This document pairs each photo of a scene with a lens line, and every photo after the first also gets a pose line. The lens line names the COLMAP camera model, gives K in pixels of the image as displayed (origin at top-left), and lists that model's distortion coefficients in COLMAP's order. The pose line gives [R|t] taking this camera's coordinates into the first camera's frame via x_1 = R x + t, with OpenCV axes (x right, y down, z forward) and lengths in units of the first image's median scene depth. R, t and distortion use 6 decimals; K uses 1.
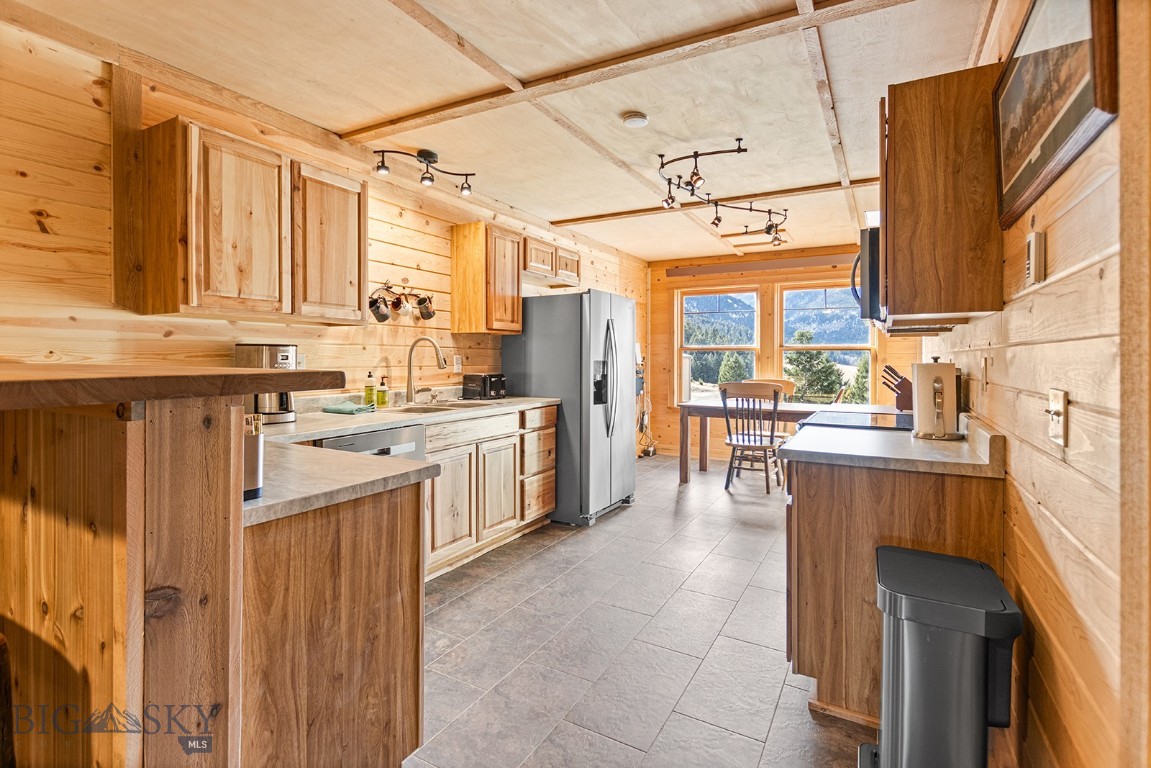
lens RADIAL K [[555.7, 0, 565.1], [0, 555.7, 357.5], [0, 0, 1]] dist [0.002965, 0.000680]
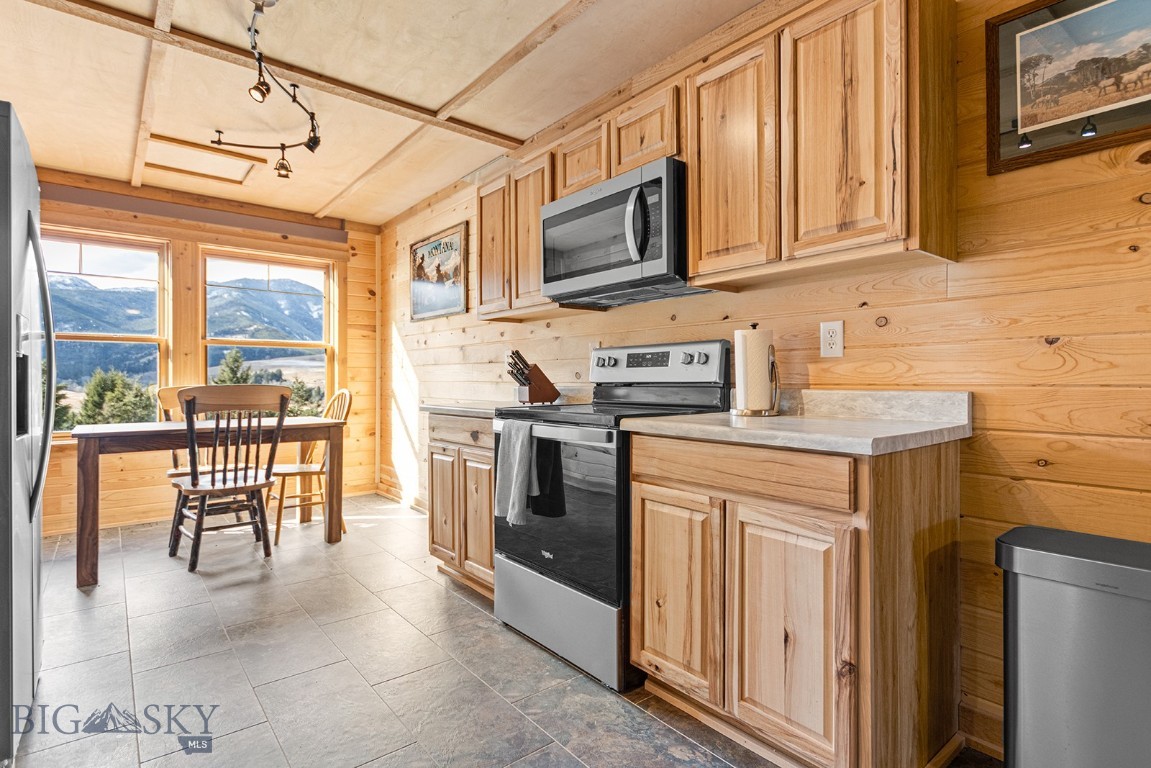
lens RADIAL K [[555.7, 0, 571.0], [0, 555.7, 381.3], [0, 0, 1]] dist [0.002965, 0.000680]
pose [[0.346540, -0.010742, 0.937974, -0.303560], [0.006184, 0.999939, 0.009167, 0.092491], [-0.938015, 0.002624, 0.346585, 1.094612]]
